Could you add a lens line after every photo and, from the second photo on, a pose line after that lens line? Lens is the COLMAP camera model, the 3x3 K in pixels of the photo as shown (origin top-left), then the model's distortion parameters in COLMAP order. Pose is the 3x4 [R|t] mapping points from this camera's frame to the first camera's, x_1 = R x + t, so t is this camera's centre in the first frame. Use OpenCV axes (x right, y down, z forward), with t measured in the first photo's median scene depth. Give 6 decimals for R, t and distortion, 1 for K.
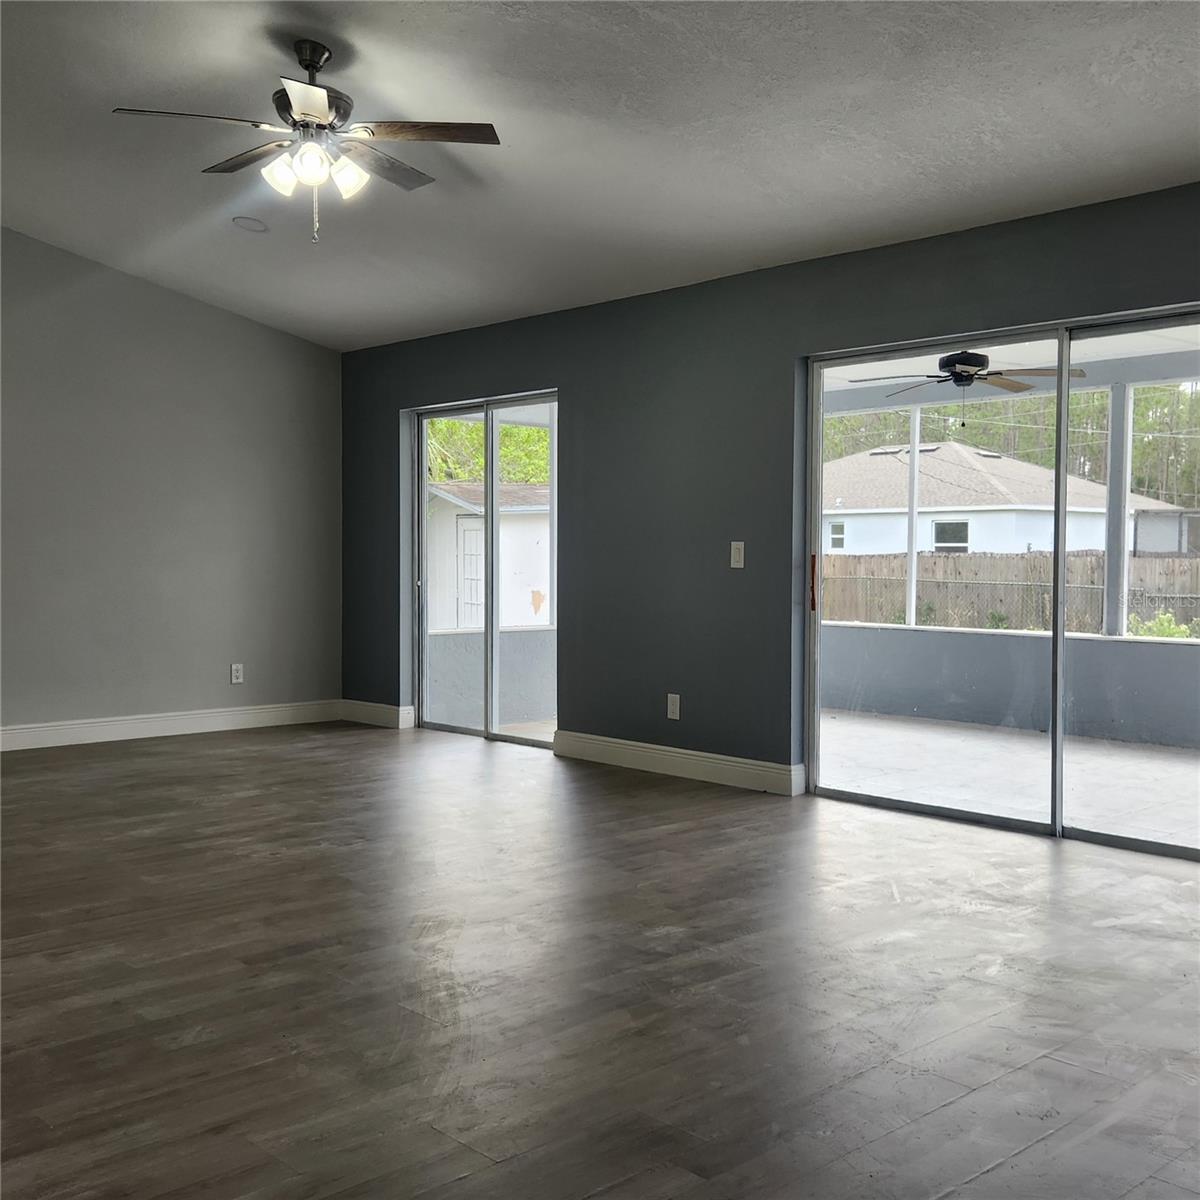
lens RADIAL K [[1360.3, 0, 600.0], [0, 1360.3, 600.0], [0, 0, 1]] dist [0.082774, -0.035209]
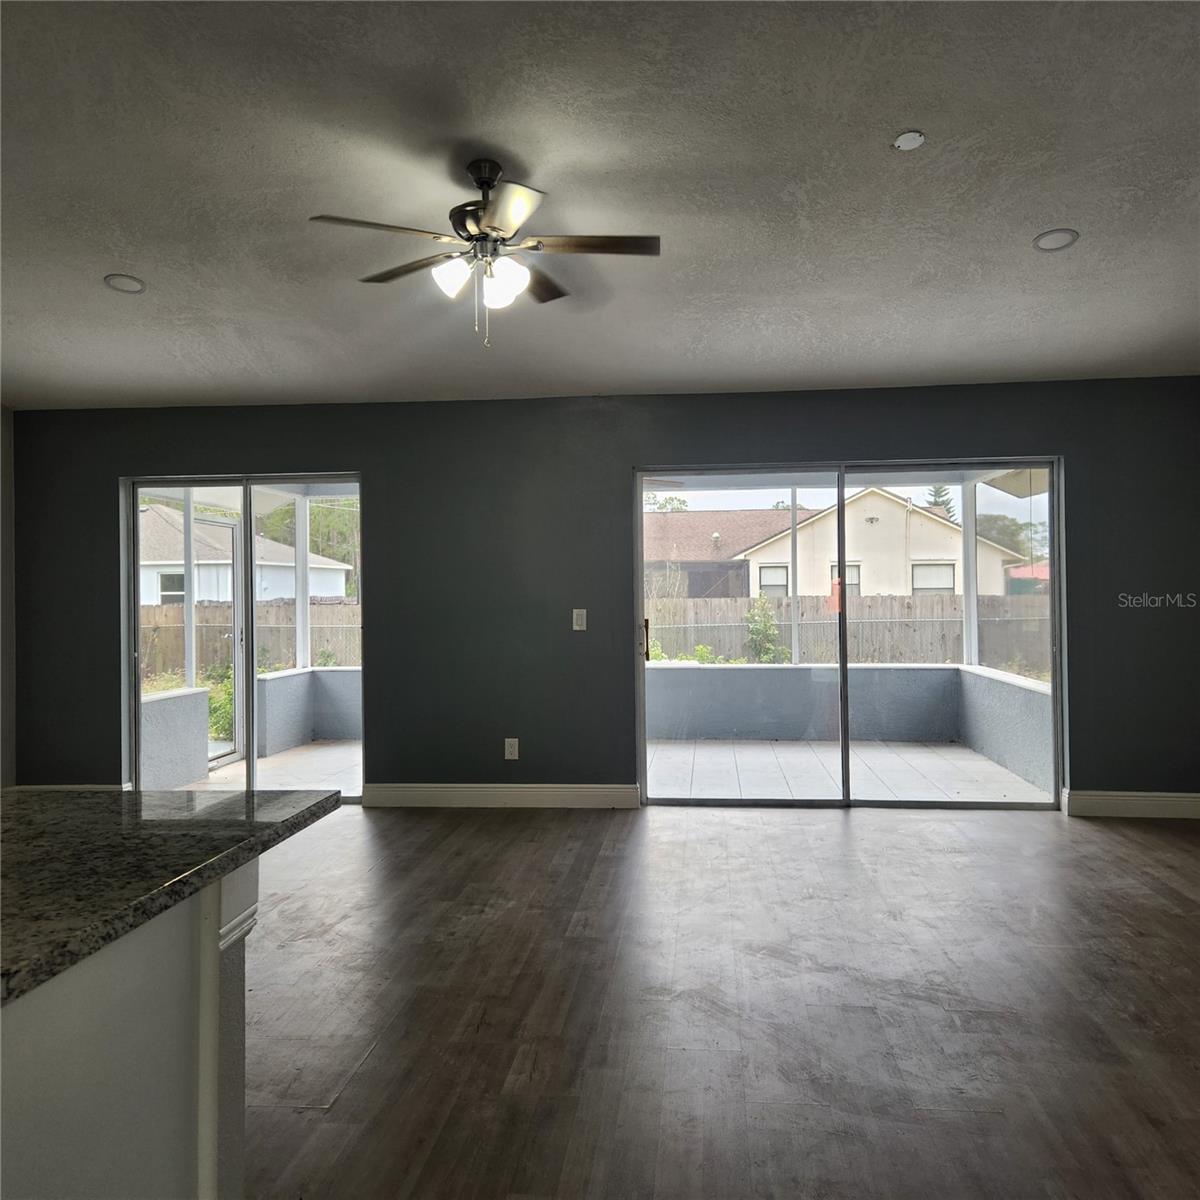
lens RADIAL K [[1088.1, 0, 636.5], [0, 1088.1, 574.6], [0, 0, 1]] dist [0.067536, -0.052346]
pose [[0.740655, -0.002013, 0.671883, -0.543873], [0.037560, 0.998556, -0.038413, -0.035320], [-0.670835, 0.053687, 0.739661, 0.235168]]
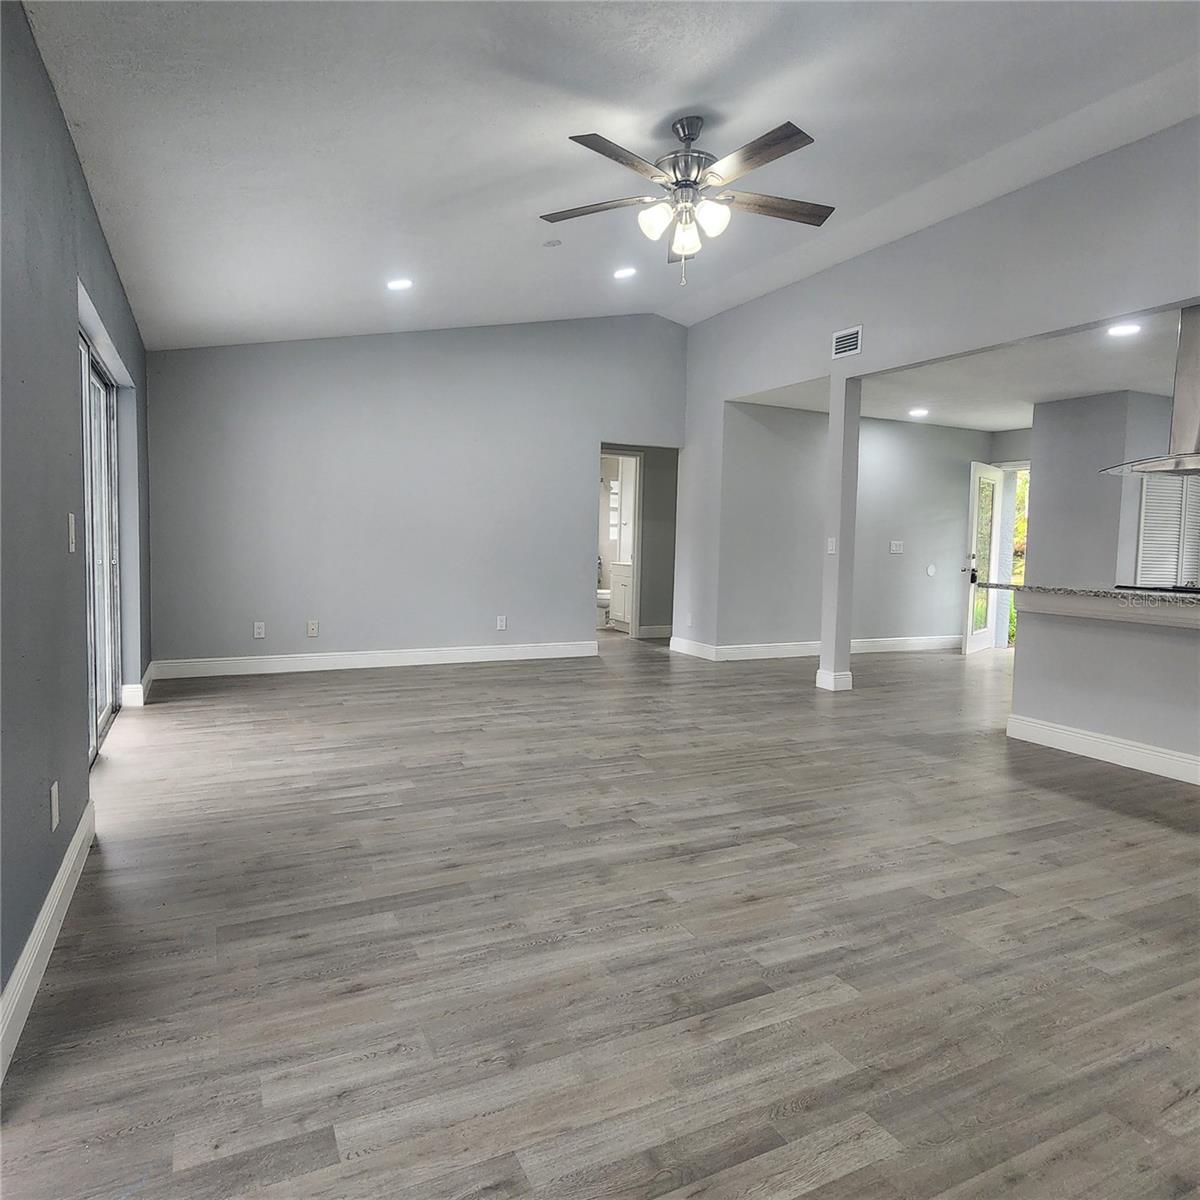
lens RADIAL K [[792.2, 0, 595.6], [0, 792.2, 597.8], [0, 0, 1]] dist [-0.008461, 0.001306]
pose [[-0.955911, -0.050471, 0.289286, -0.270276], [-0.019059, 0.993706, 0.110391, -0.050048], [-0.293037, 0.100010, -0.950856, 1.328455]]
